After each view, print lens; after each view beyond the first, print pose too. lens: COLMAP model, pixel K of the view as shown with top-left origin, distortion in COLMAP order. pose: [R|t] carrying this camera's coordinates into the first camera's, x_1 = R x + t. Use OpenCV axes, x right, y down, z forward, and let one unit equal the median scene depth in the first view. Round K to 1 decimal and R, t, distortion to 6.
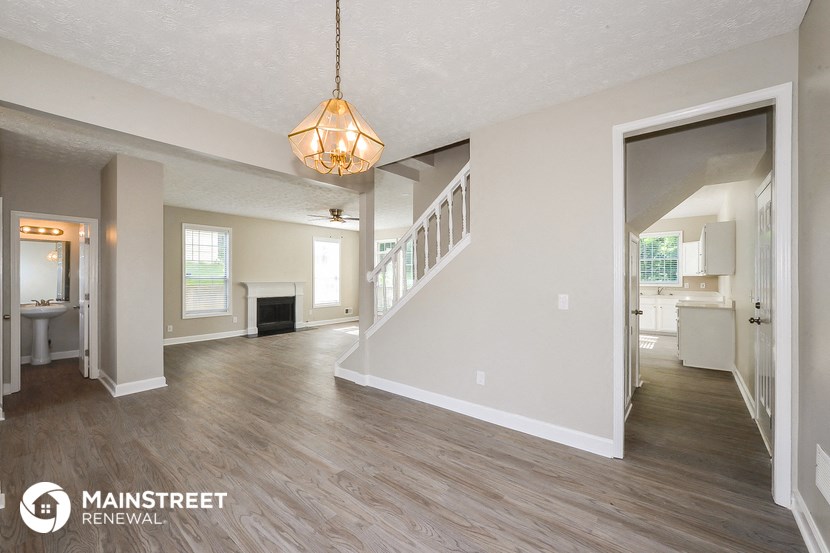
lens RADIAL K [[333.2, 0, 415.5], [0, 333.2, 273.7], [0, 0, 1]] dist [-0.000693, -0.000154]
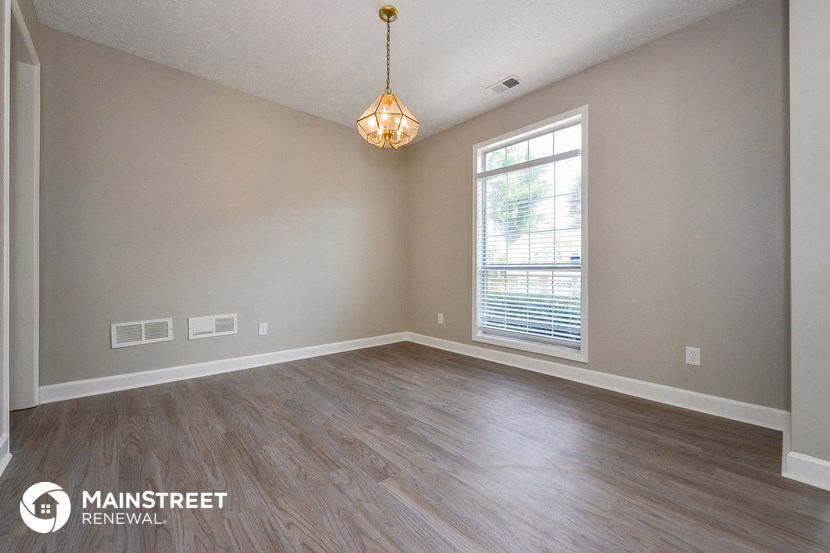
lens RADIAL K [[333.2, 0, 415.5], [0, 333.2, 273.7], [0, 0, 1]] dist [-0.000693, -0.000154]
pose [[-0.989715, -0.001335, 0.143046, -0.442769], [-0.001983, 0.999988, -0.004387, 0.199342], [-0.143039, -0.004626, -0.989706, 1.909087]]
